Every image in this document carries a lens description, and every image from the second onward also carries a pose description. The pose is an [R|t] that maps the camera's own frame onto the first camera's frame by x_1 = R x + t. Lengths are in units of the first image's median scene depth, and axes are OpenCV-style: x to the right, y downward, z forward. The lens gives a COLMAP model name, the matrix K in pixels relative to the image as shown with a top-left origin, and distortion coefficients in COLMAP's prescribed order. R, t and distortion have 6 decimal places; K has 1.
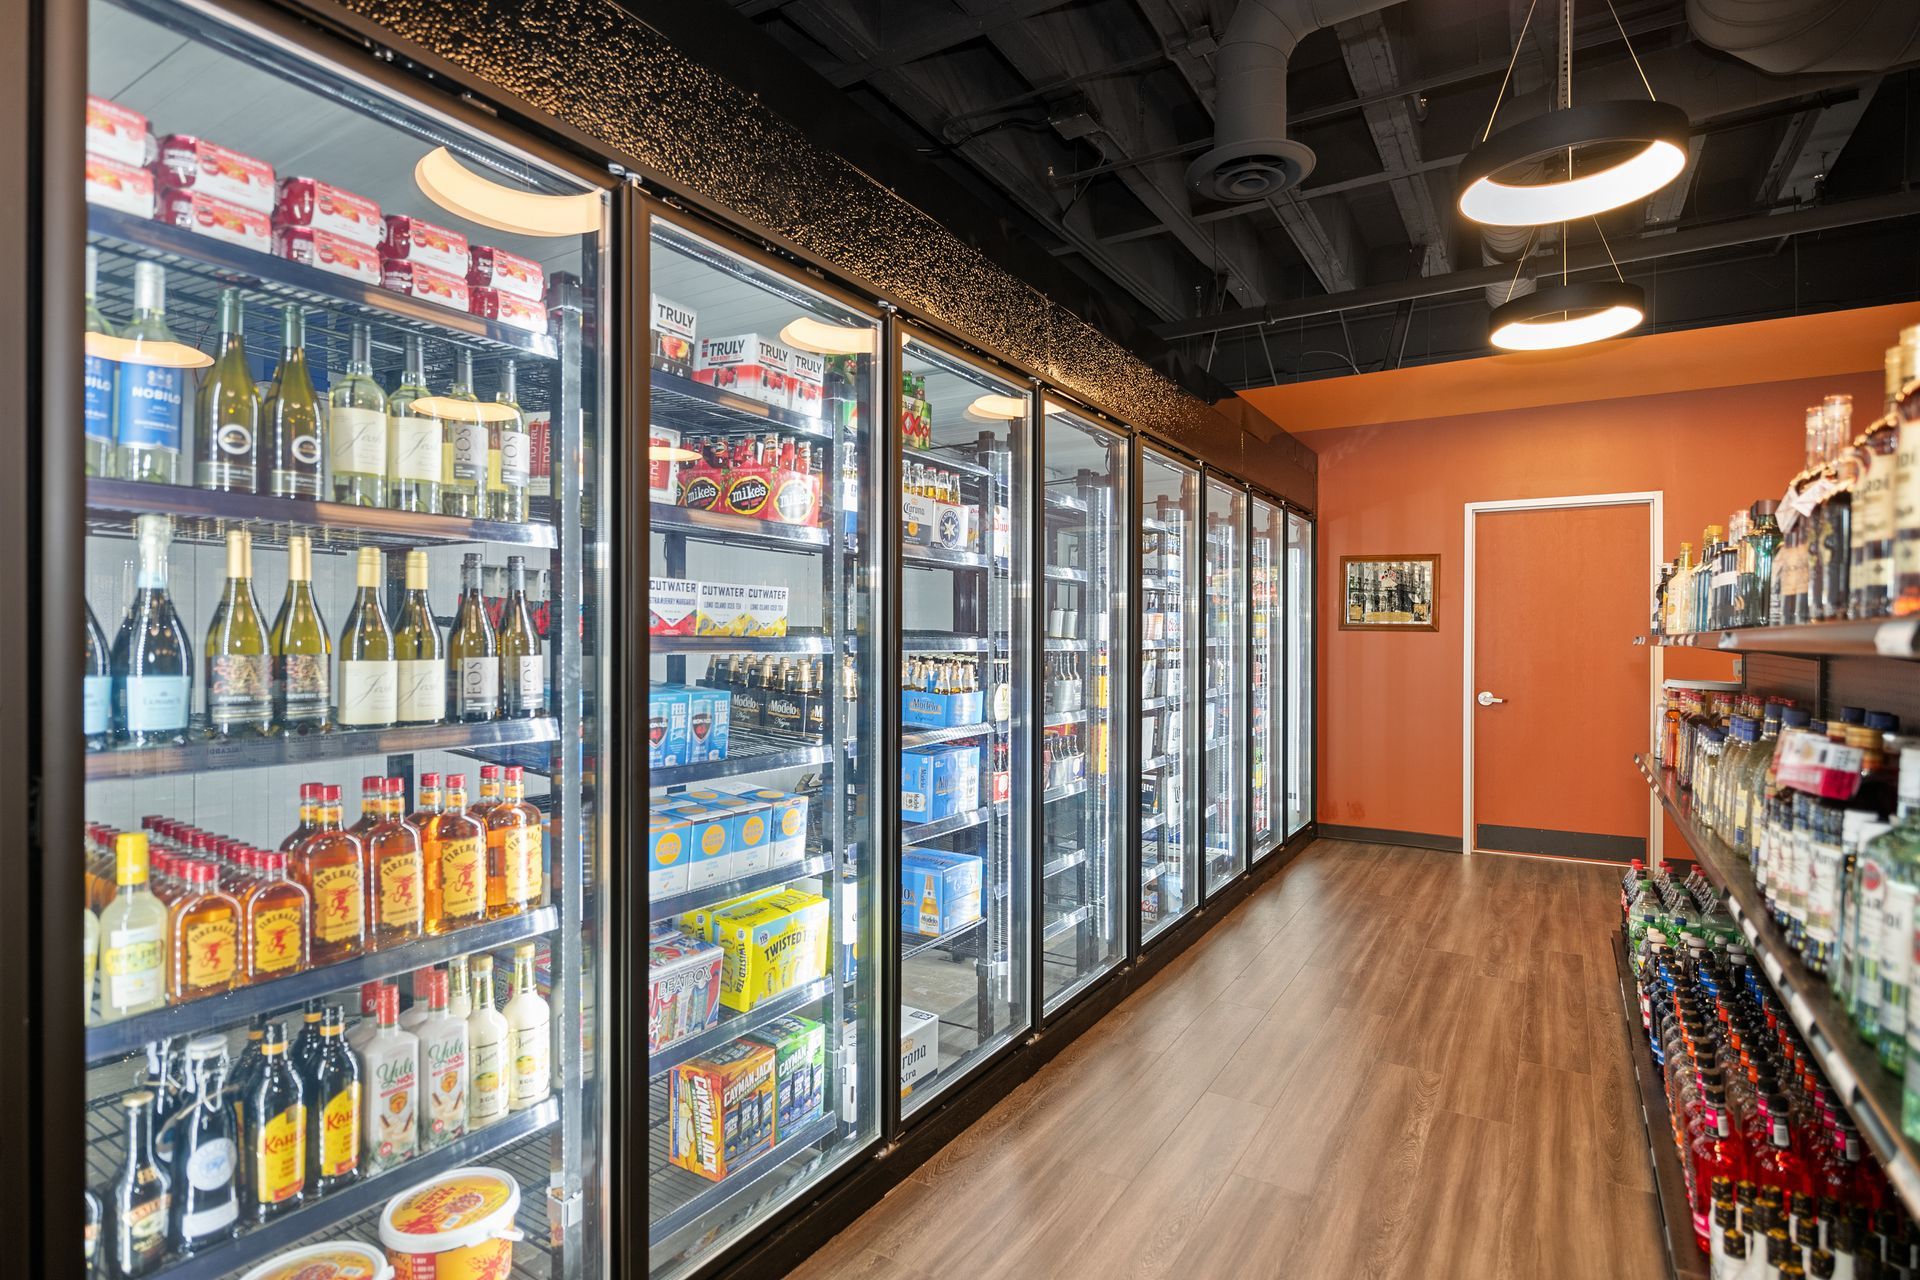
lens RADIAL K [[972.2, 0, 959.1], [0, 972.2, 641.6], [0, 0, 1]] dist [-0.004135, -0.004800]
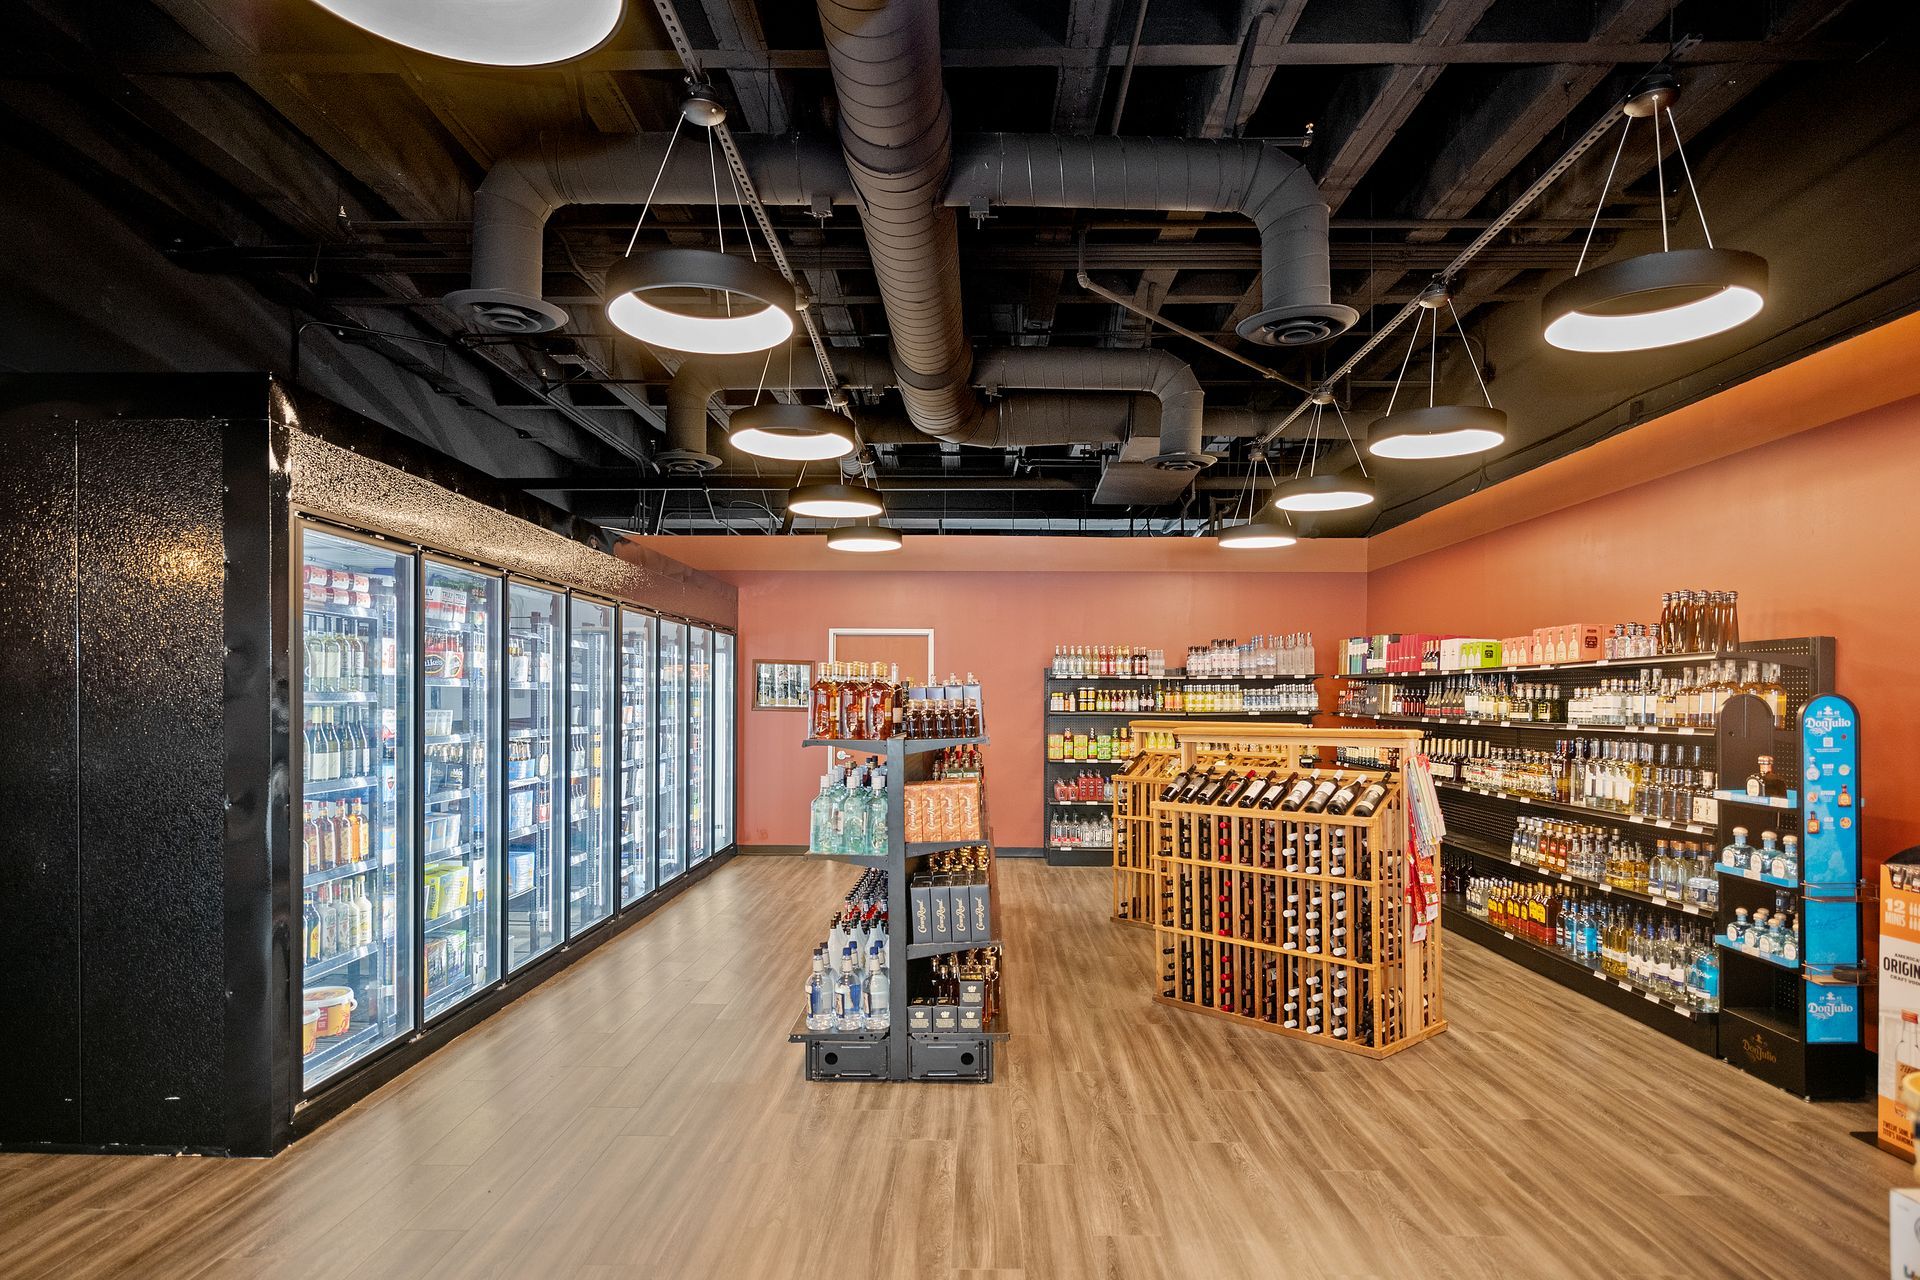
lens RADIAL K [[1035.1, 0, 956.8], [0, 1035.1, 707.3], [0, 0, 1]] dist [0.005766, -0.003825]
pose [[0.861281, -0.000182, 0.508129, -0.185532], [-0.003313, 0.999977, 0.005974, -0.038561], [-0.508118, -0.006829, 0.861260, -0.693170]]
